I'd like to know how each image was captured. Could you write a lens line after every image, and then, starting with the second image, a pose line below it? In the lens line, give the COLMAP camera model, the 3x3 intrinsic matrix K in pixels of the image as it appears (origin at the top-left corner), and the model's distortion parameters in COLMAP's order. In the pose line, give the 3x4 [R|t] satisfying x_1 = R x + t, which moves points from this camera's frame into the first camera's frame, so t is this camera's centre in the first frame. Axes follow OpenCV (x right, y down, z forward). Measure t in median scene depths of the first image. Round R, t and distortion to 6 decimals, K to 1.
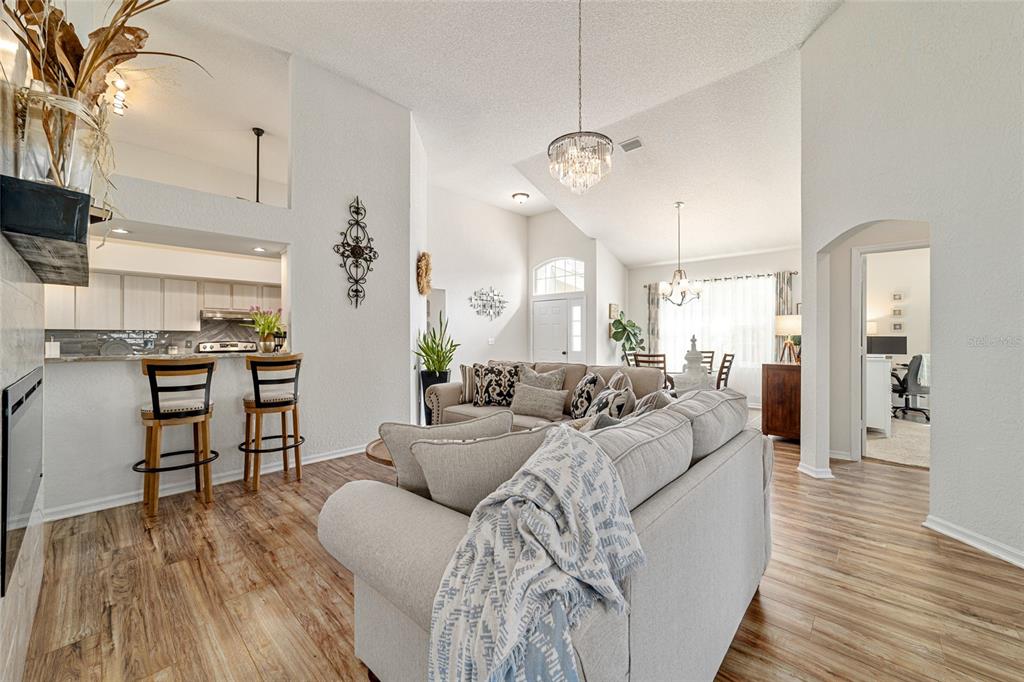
lens RADIAL K [[394.3, 0, 509.9], [0, 394.3, 338.9], [0, 0, 1]] dist [-0.011986, 0.005811]
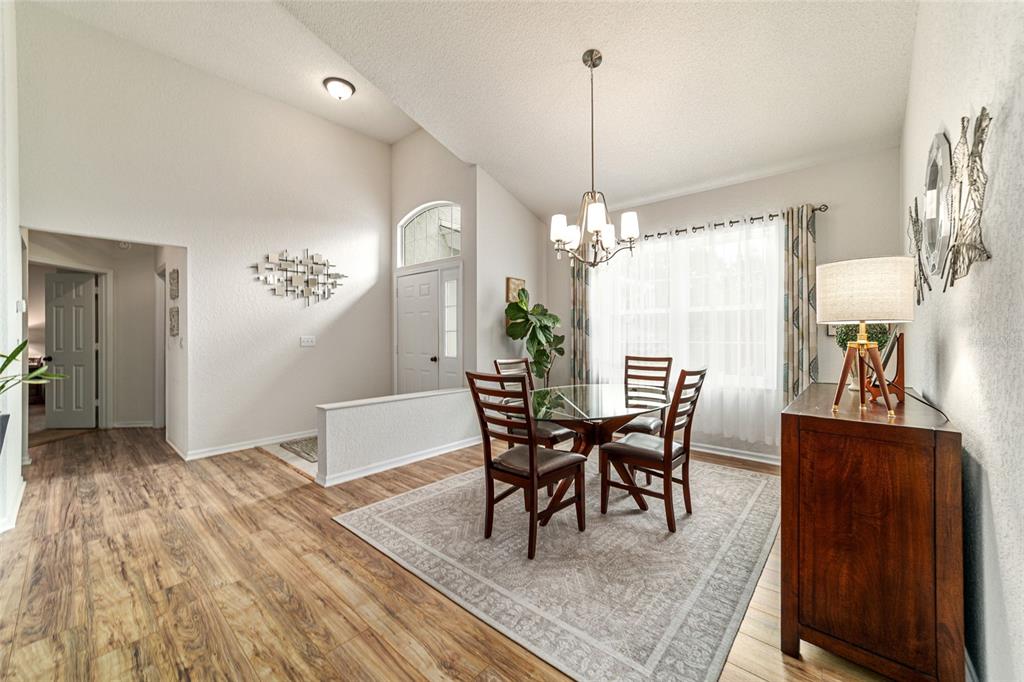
lens RADIAL K [[394.3, 0, 516.9], [0, 394.3, 331.4], [0, 0, 1]] dist [-0.011986, 0.005811]
pose [[0.999191, -0.006542, 0.039684, 0.333540], [0.007049, 0.999895, -0.012647, 0.000817], [-0.039597, 0.012917, 0.999132, 0.551575]]
